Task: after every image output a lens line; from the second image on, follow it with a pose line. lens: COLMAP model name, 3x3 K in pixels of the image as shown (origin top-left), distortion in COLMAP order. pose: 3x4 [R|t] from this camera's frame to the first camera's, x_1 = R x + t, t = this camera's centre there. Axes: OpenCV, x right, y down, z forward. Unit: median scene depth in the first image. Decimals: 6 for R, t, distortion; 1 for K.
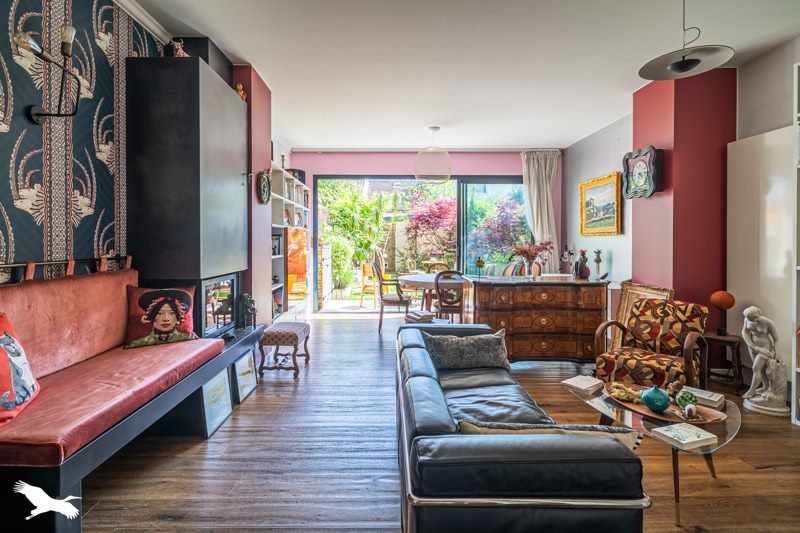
lens RADIAL K [[404.2, 0, 392.8], [0, 404.2, 245.2], [0, 0, 1]] dist [0.002381, -0.002706]
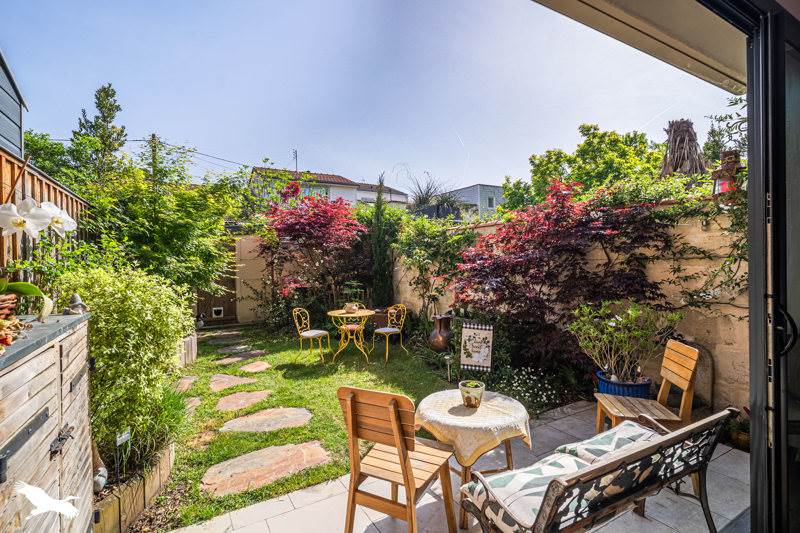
lens RADIAL K [[404.2, 0, 400.7], [0, 404.2, 263.1], [0, 0, 1]] dist [0.002381, -0.002706]
pose [[0.883150, -0.017016, 0.468782, -0.129502], [0.021249, 0.999767, -0.003742, -0.026253], [-0.468609, 0.013266, 0.883306, 0.897192]]
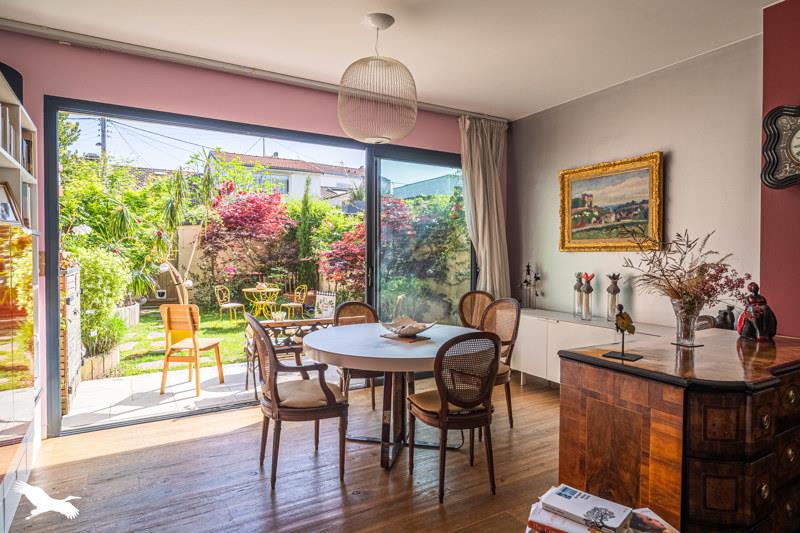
lens RADIAL K [[461.2, 0, 406.6], [0, 461.2, 259.9], [0, 0, 1]] dist [-0.014312, -0.000436]
pose [[0.861923, -0.002396, 0.507034, -0.117103], [0.001423, 0.999996, 0.002306, -0.010005], [-0.507037, -0.001266, 0.861923, 0.428735]]
